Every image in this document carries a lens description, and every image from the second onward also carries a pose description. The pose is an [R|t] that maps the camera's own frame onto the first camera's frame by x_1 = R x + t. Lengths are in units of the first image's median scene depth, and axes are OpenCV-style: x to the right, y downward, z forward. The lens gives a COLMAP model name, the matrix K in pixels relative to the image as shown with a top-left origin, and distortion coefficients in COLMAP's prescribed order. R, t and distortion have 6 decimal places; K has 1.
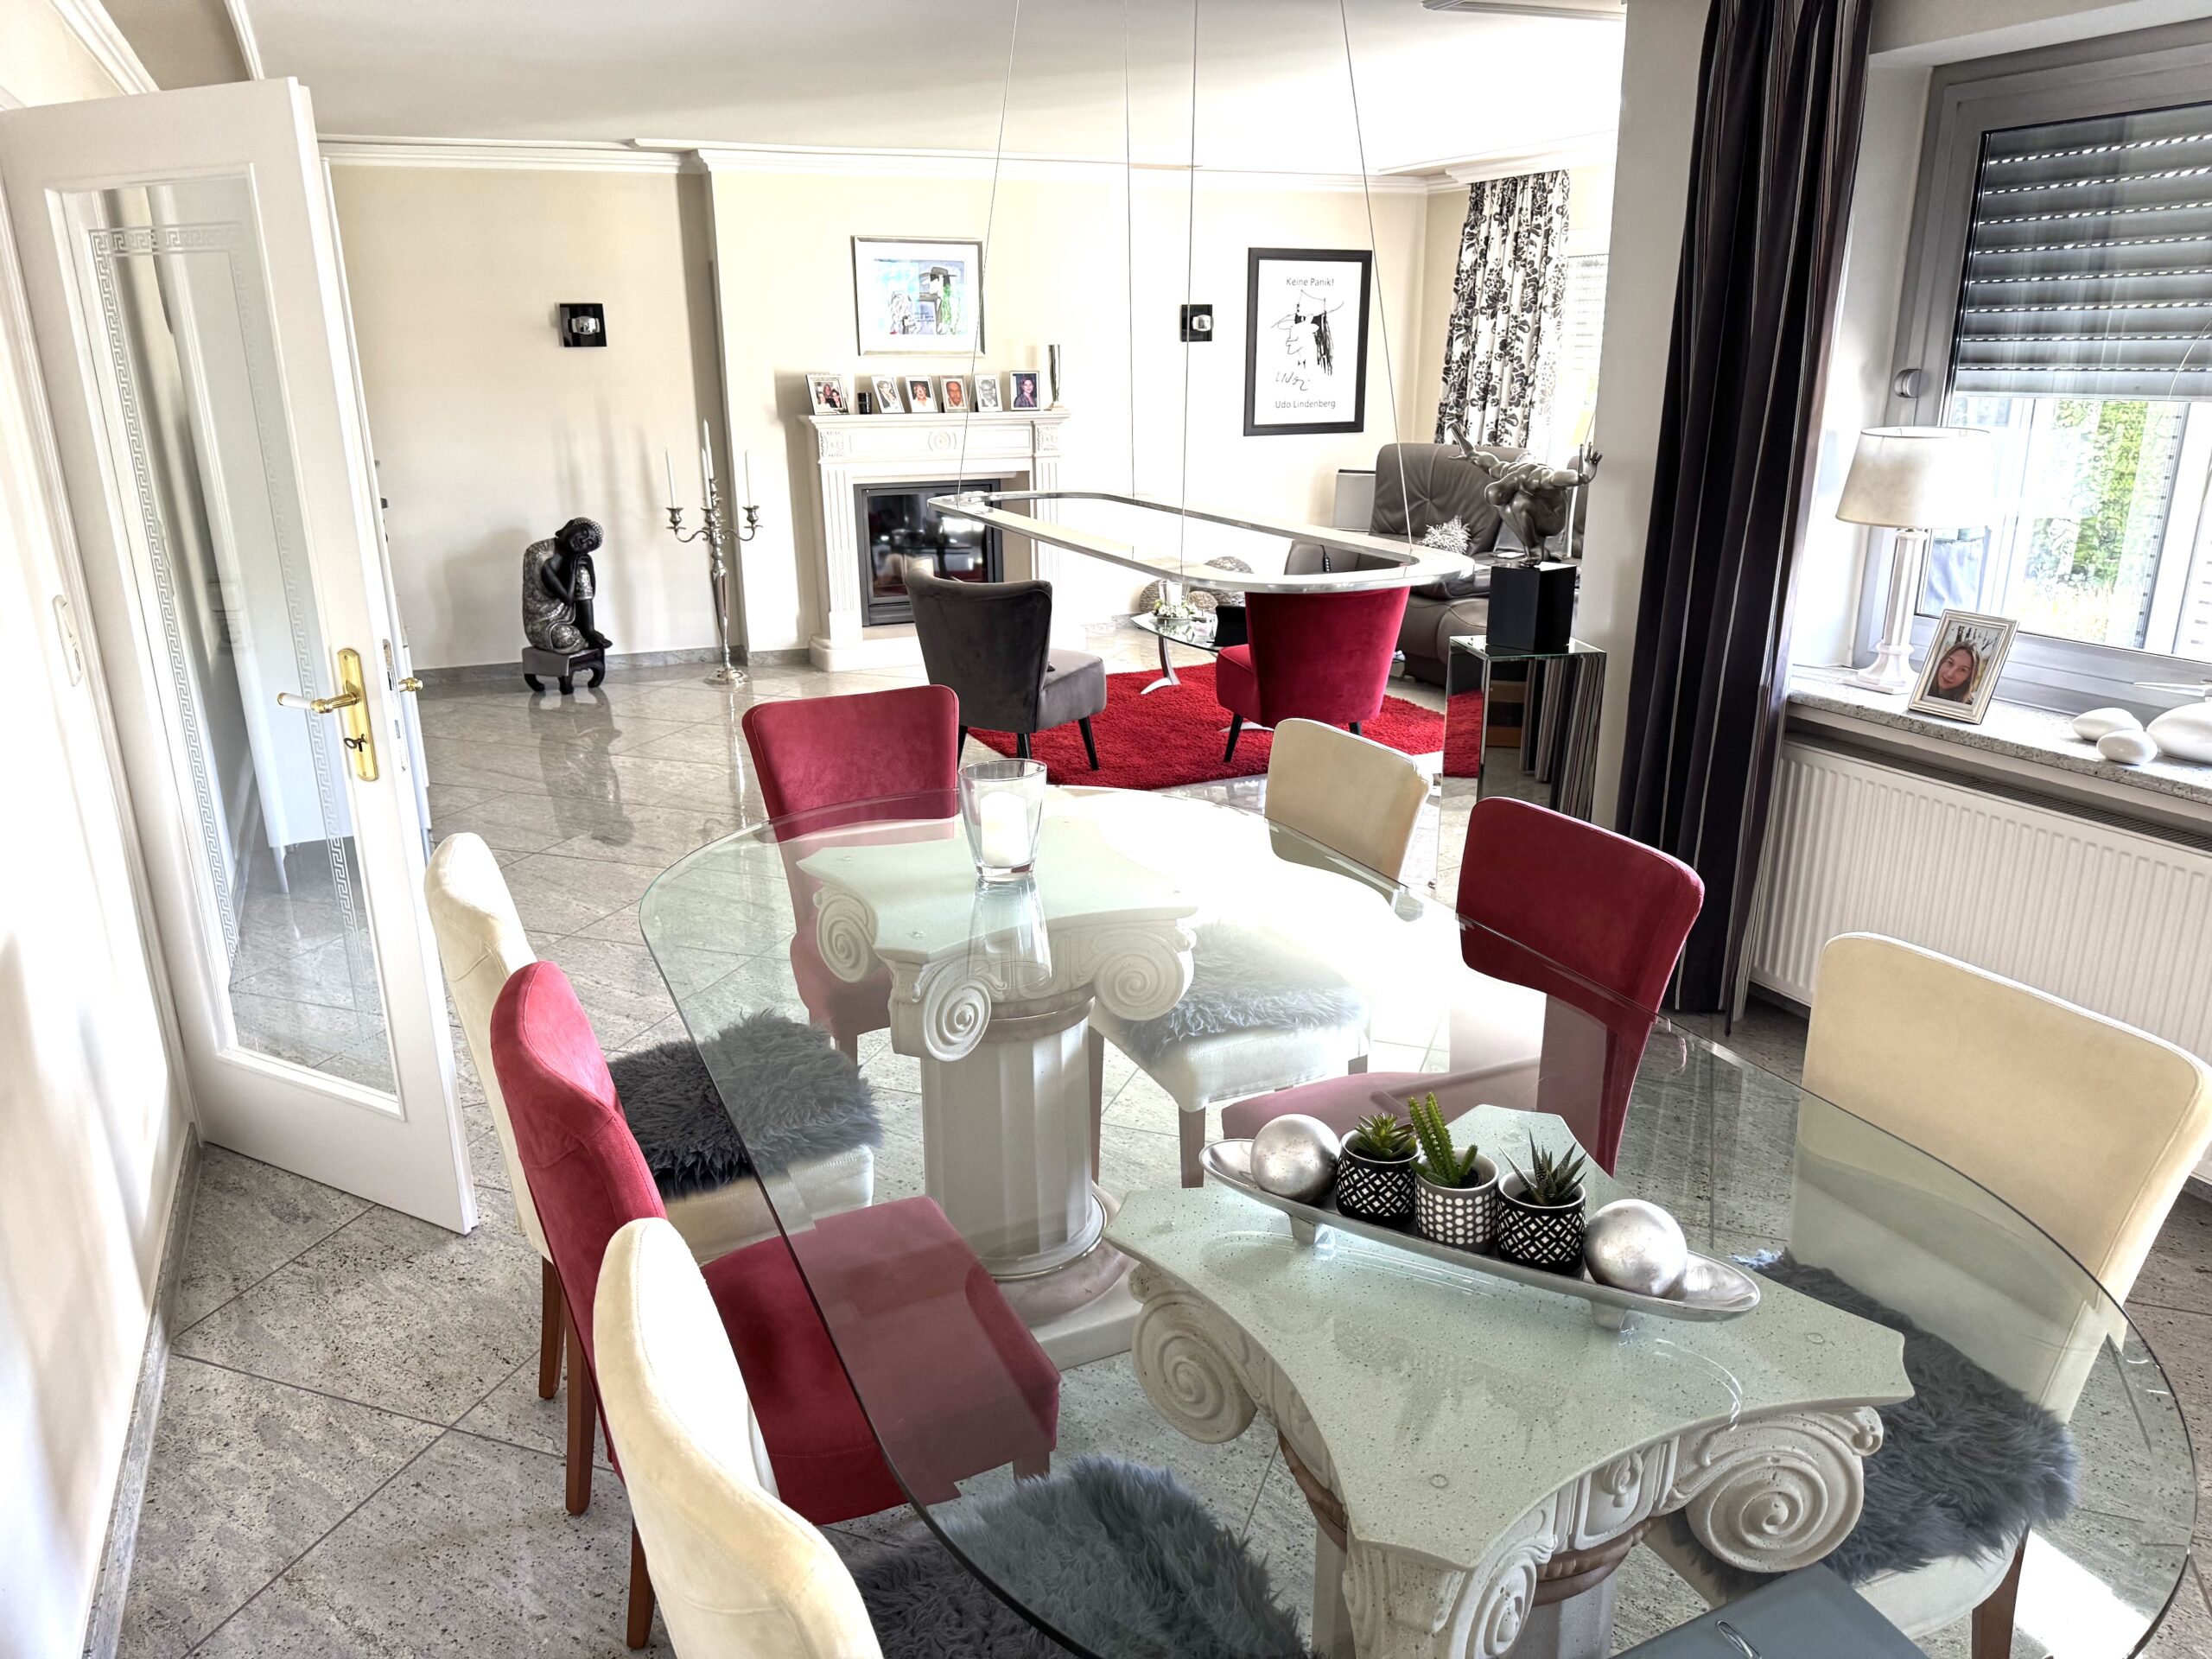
lens RADIAL K [[1533.1, 0, 1073.3], [0, 1533.1, 836.7], [0, 0, 1]] dist [0.143024, -0.353605]
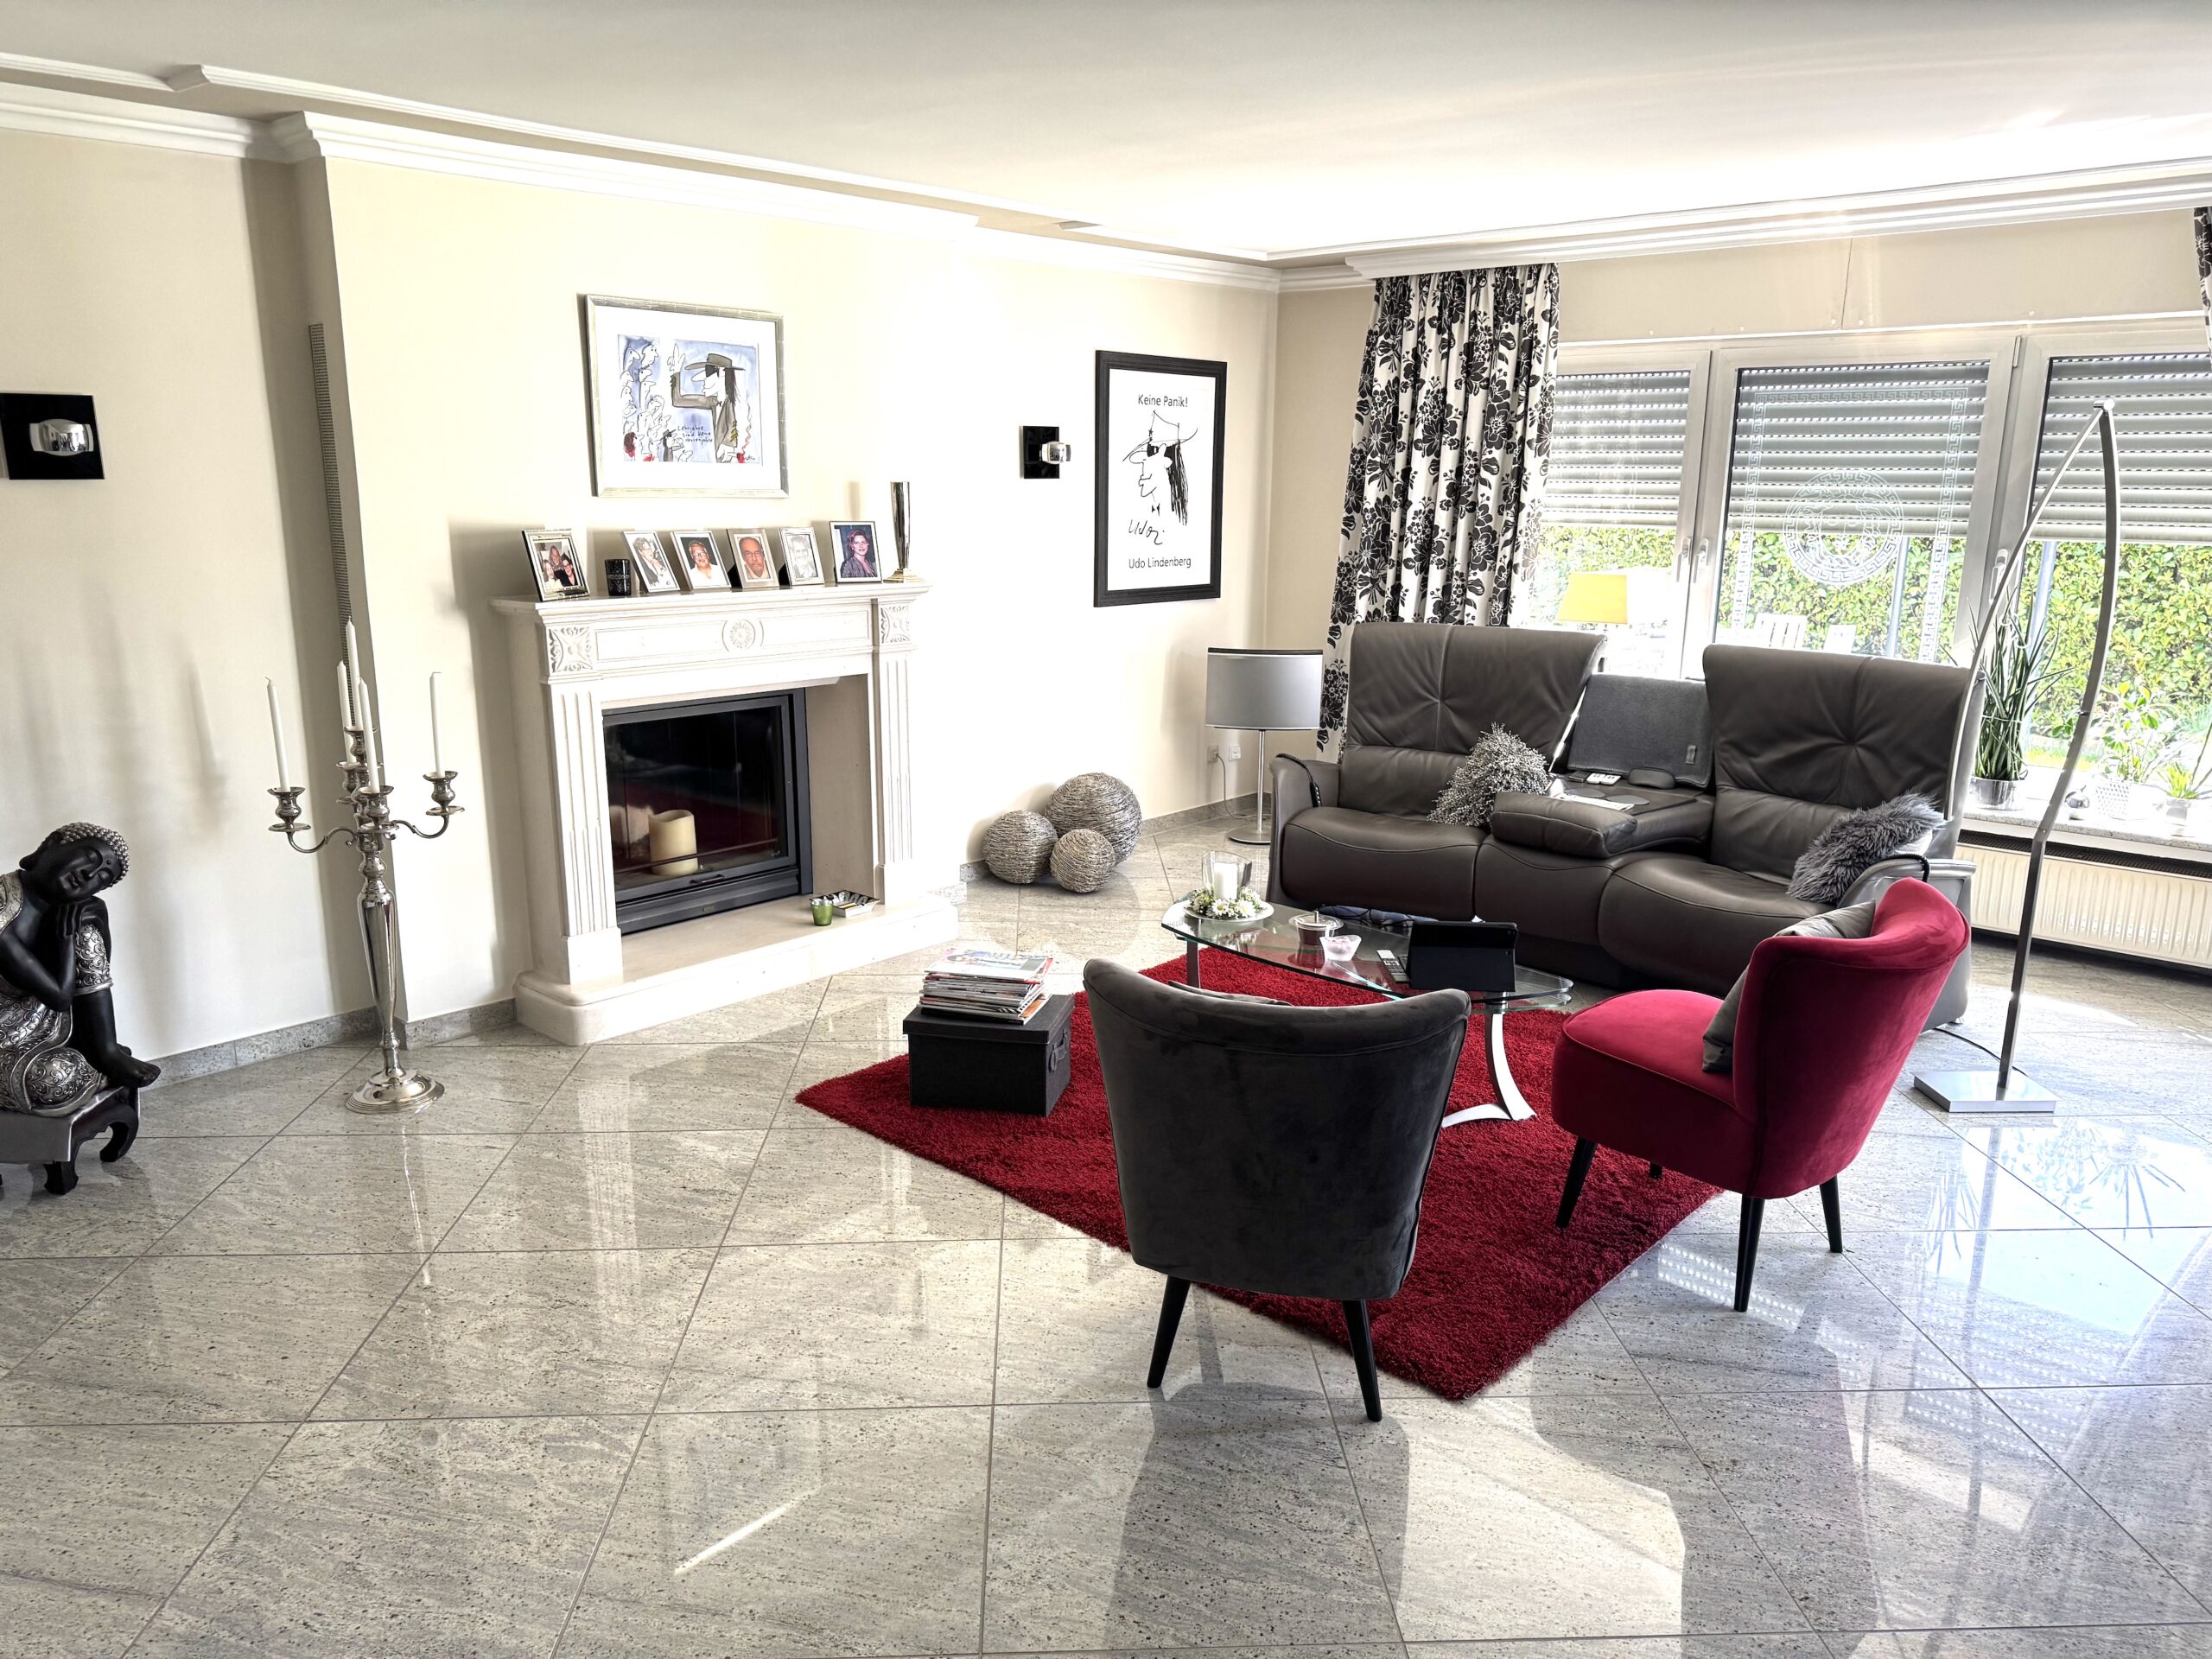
lens RADIAL K [[1565.6, 0, 1105.0], [0, 1565.6, 825.1], [0, 0, 1]] dist [0.074709, -0.116914]
pose [[0.921790, -0.070922, 0.381148, -0.188763], [0.102595, 0.992701, -0.063403, -0.126838], [-0.373869, 0.097548, 0.922338, 0.383782]]
